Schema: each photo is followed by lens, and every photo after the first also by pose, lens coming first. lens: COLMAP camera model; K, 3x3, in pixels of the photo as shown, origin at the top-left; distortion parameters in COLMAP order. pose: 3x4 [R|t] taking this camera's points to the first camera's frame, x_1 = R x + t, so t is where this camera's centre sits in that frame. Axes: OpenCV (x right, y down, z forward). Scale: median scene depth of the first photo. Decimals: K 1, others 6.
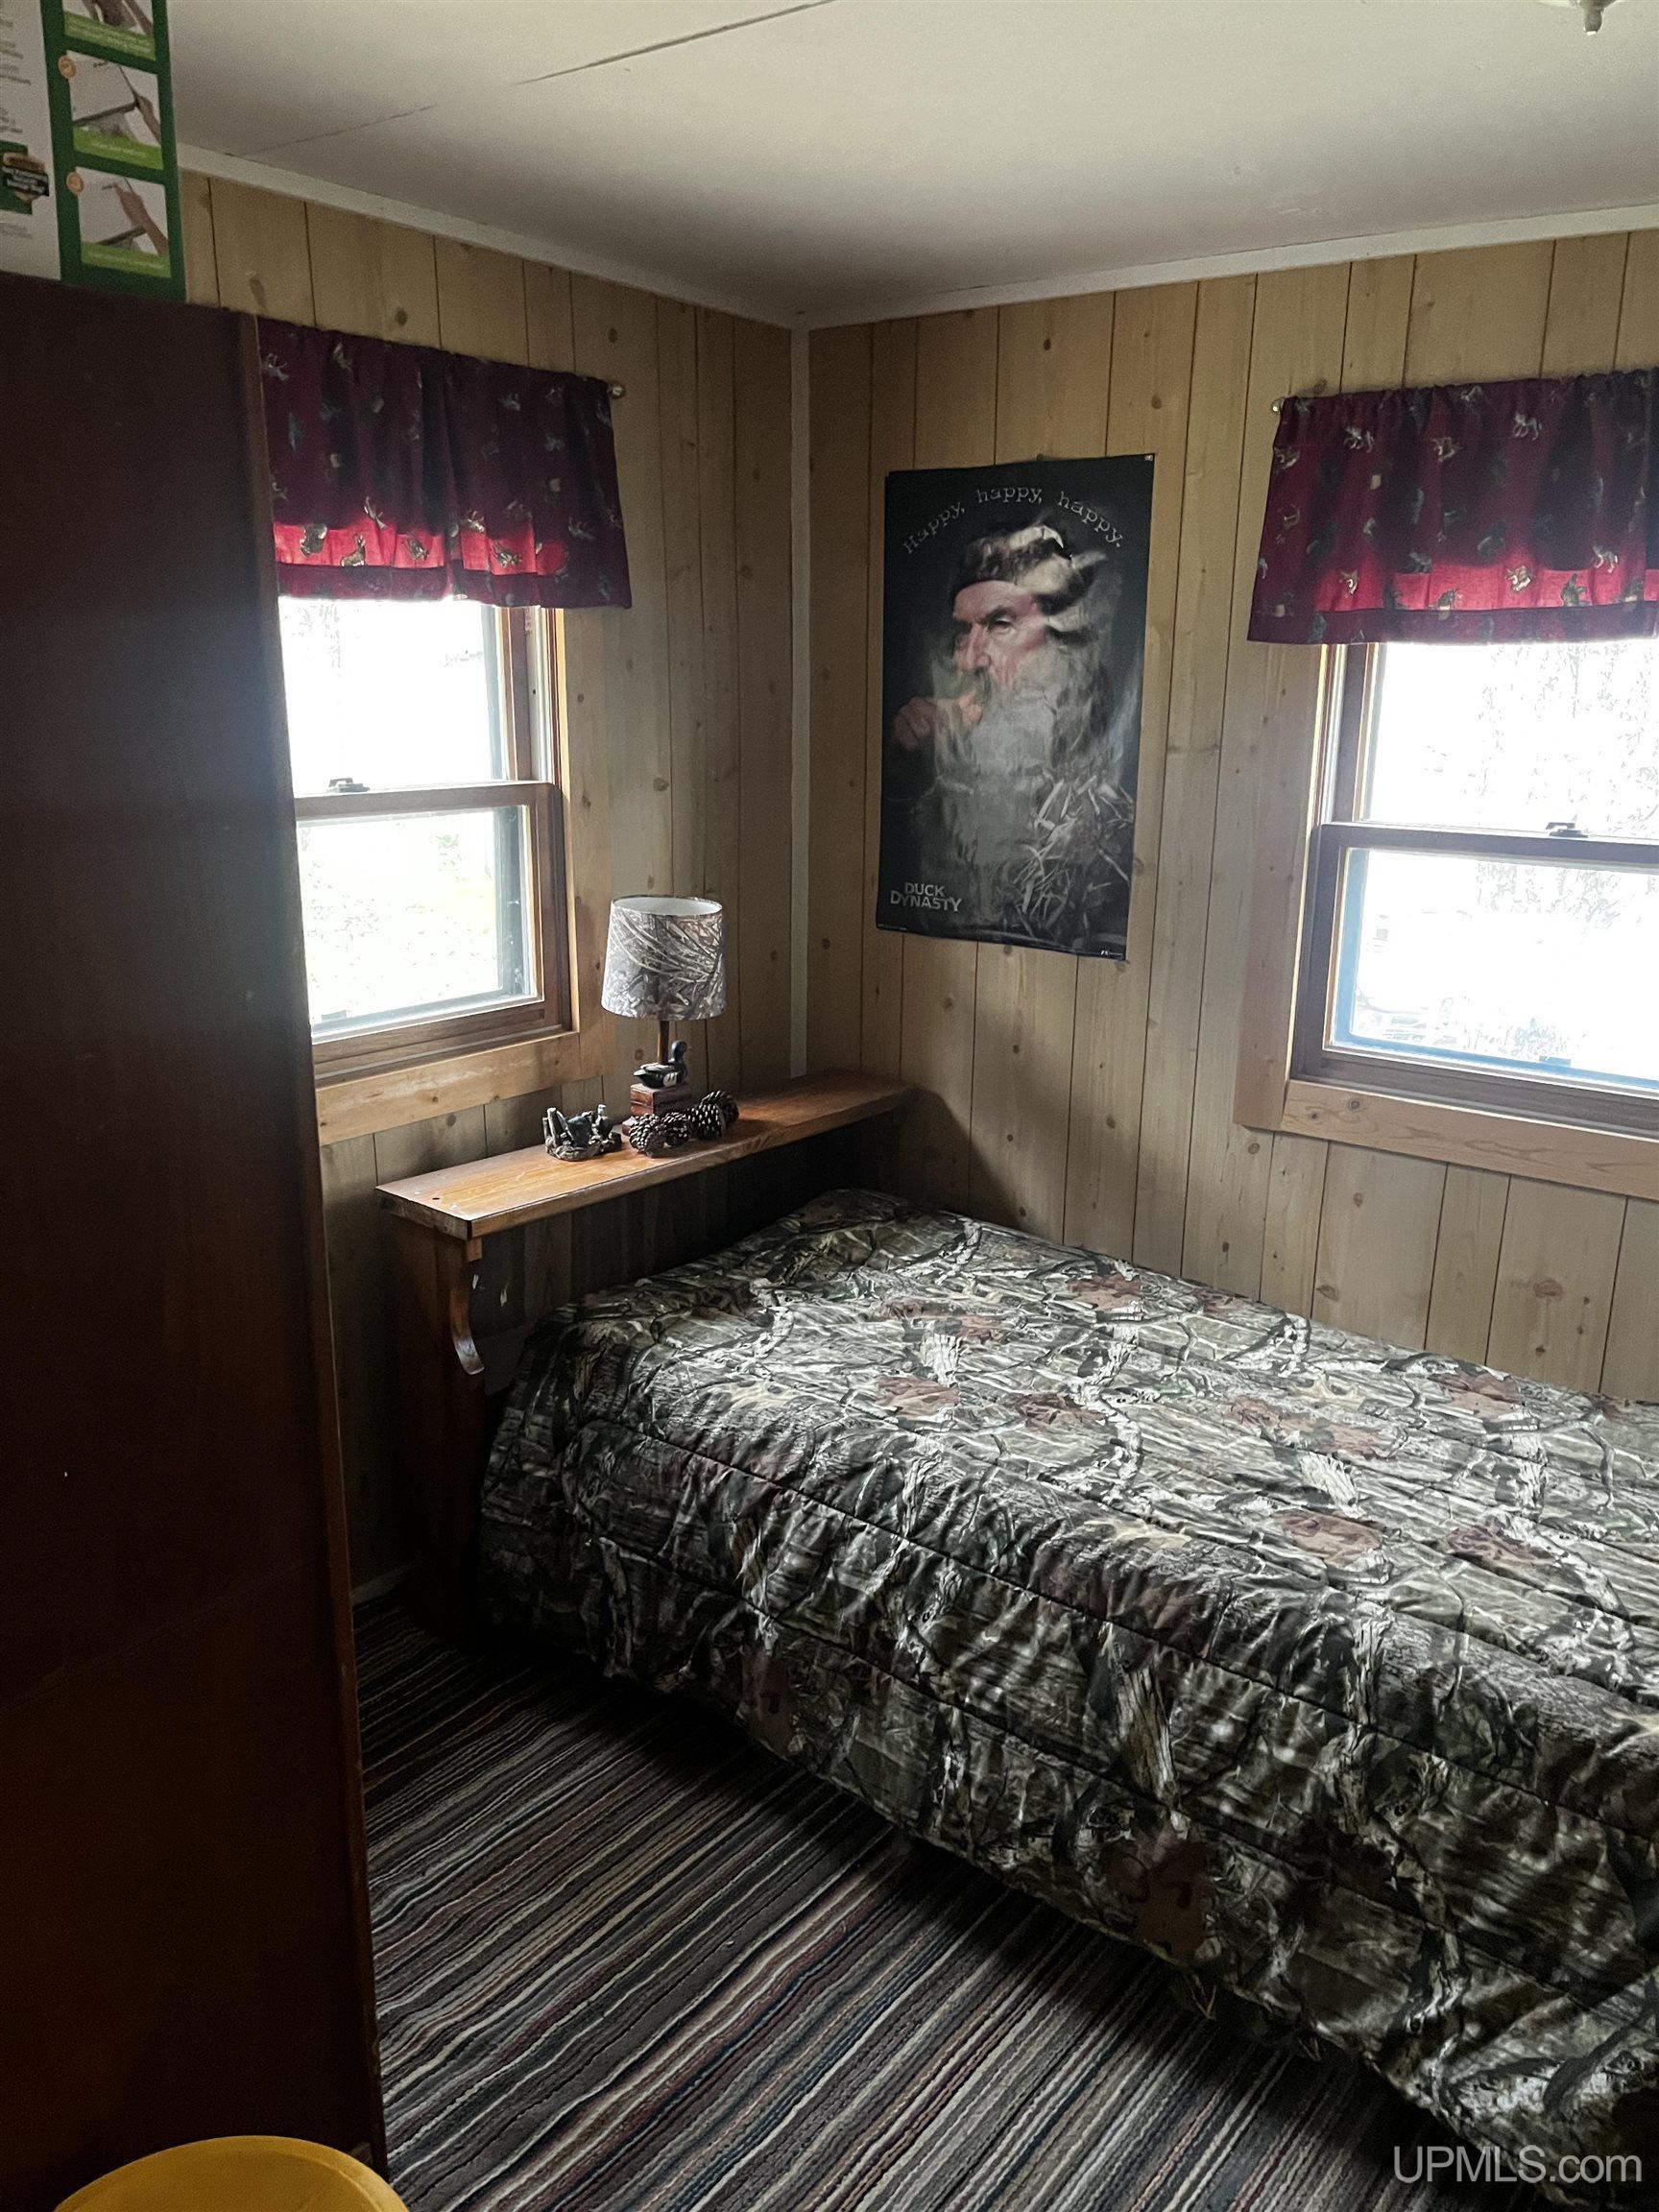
lens RADIAL K [[1682.5, 0, 820.5], [0, 1682.5, 1103.7], [0, 0, 1]] dist [0.067727, -0.094199]
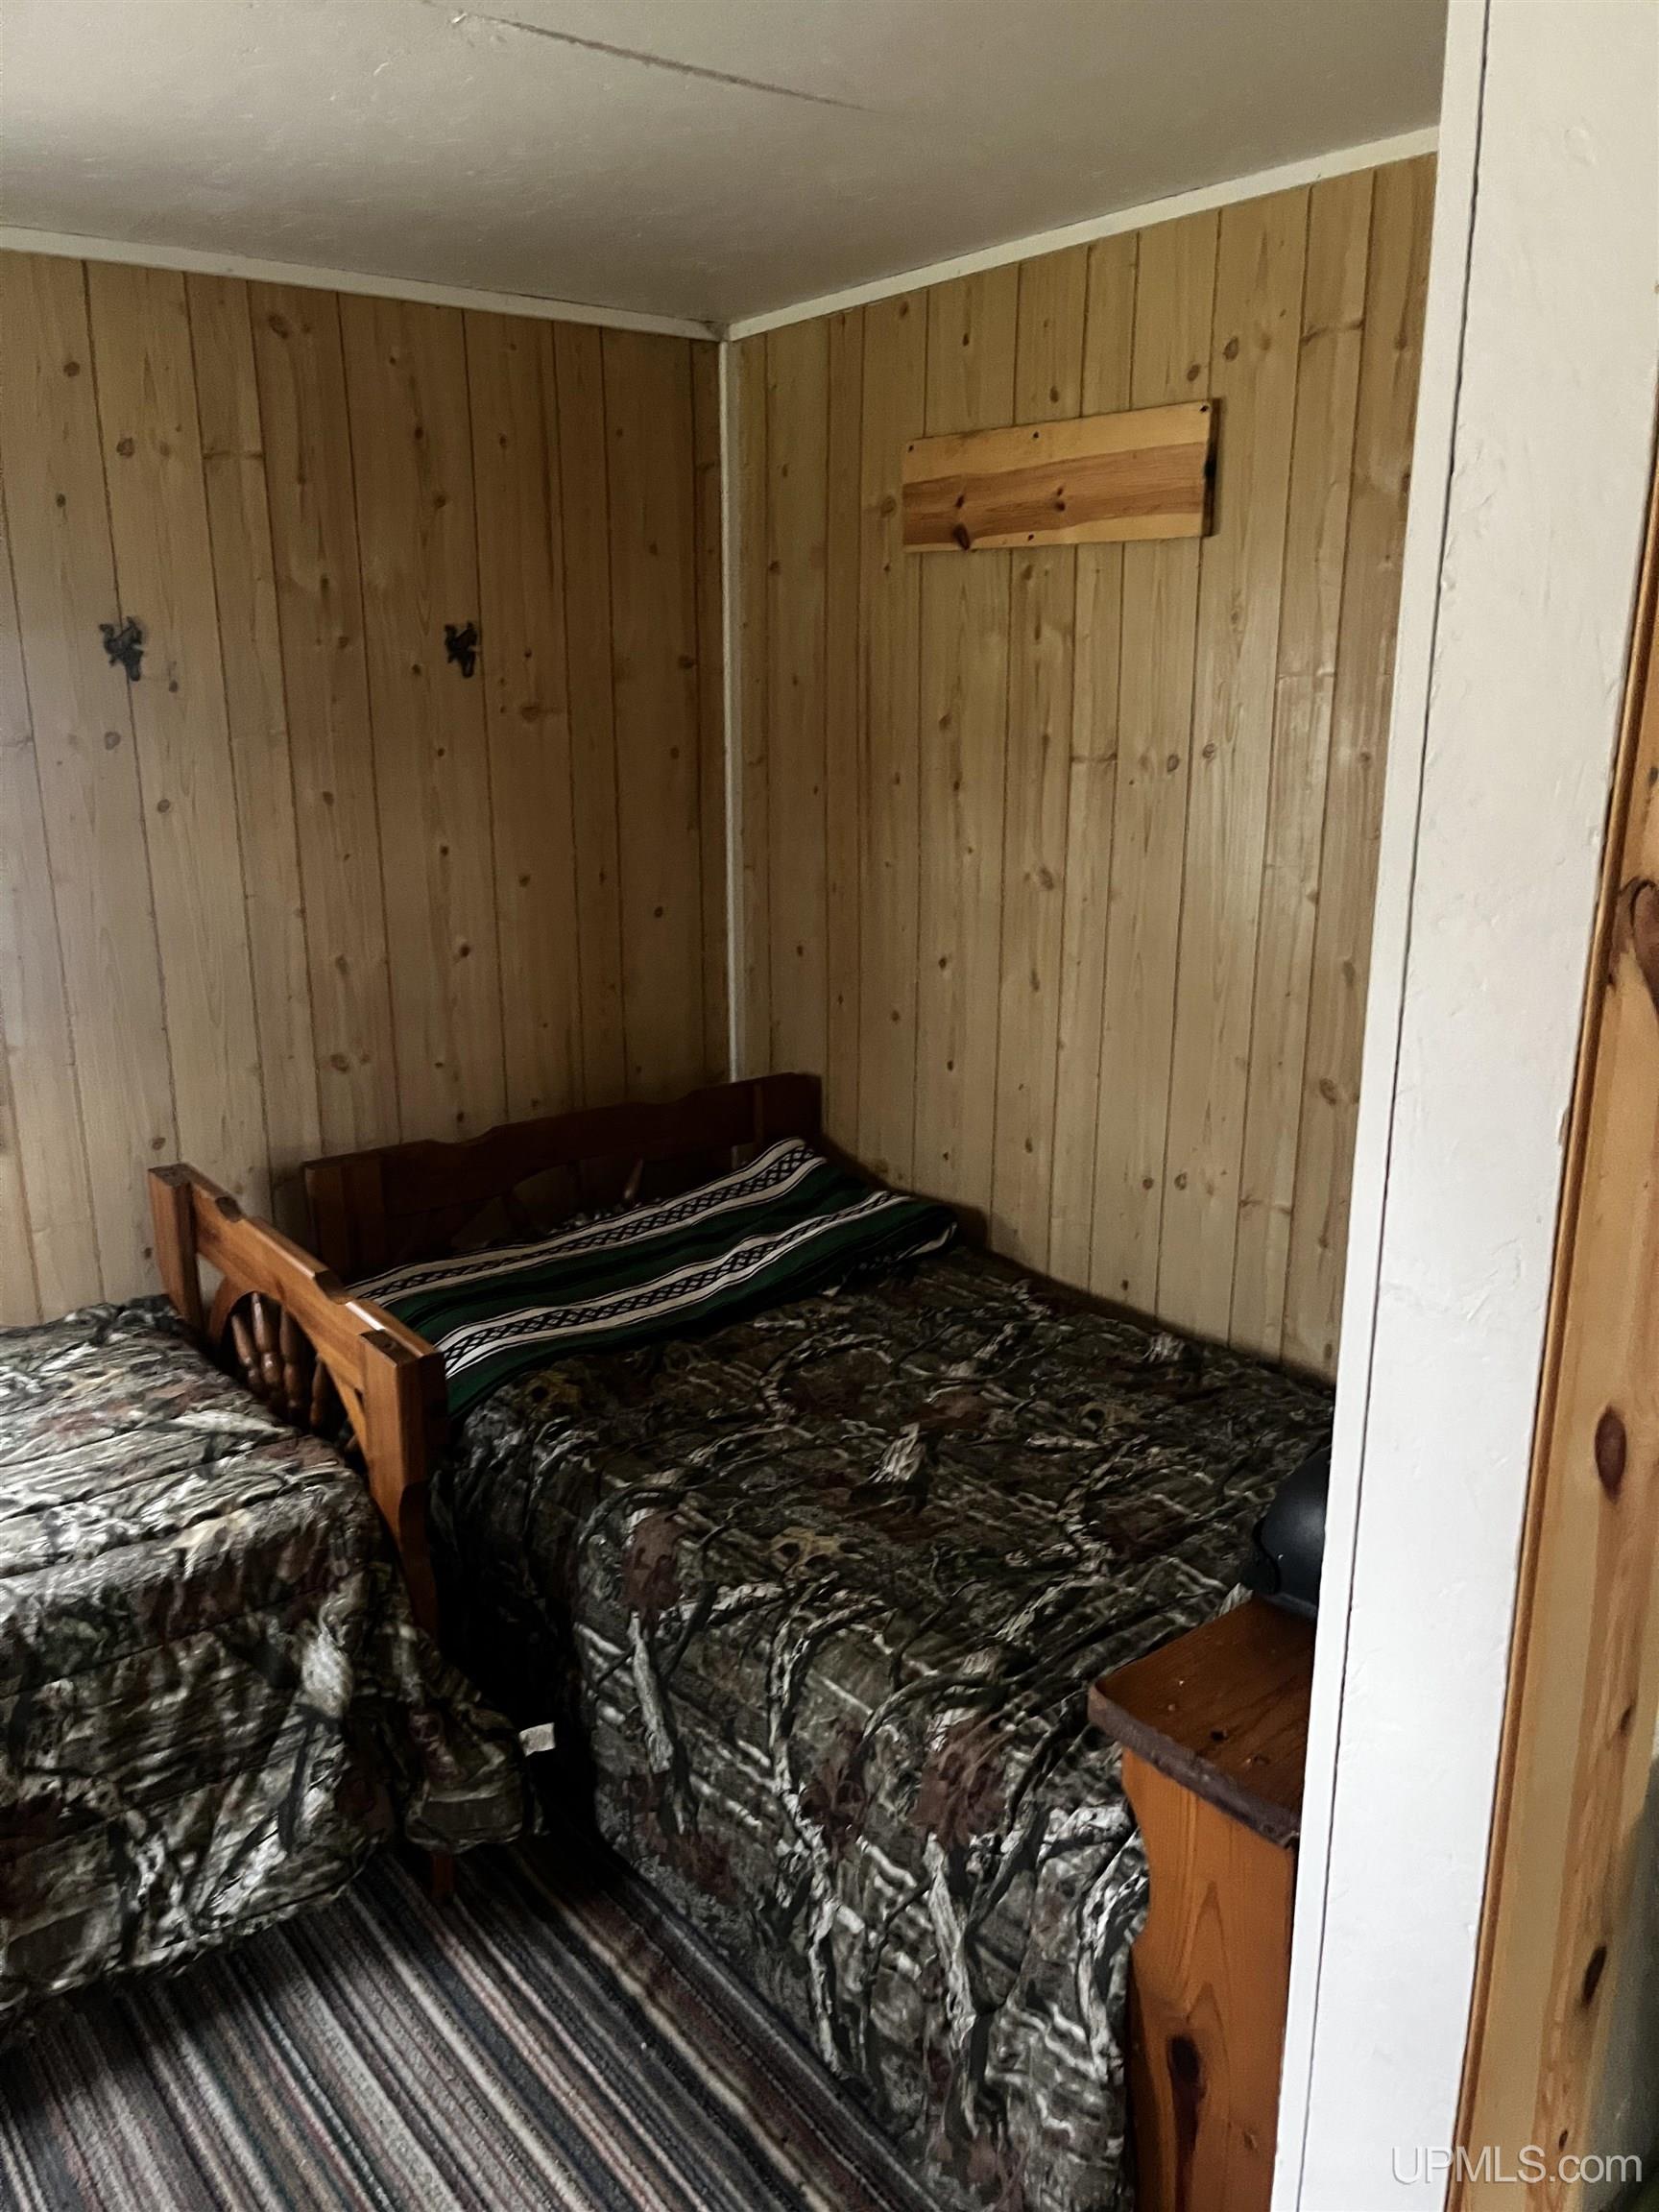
lens RADIAL K [[1682.5, 0, 818.6], [0, 1682.5, 1101.1], [0, 0, 1]] dist [0.067727, -0.094199]
pose [[0.249830, -0.260712, 0.932531, -0.429065], [0.257322, 0.946317, 0.195628, -0.046257], [-0.933472, 0.191087, 0.303506, 0.167005]]
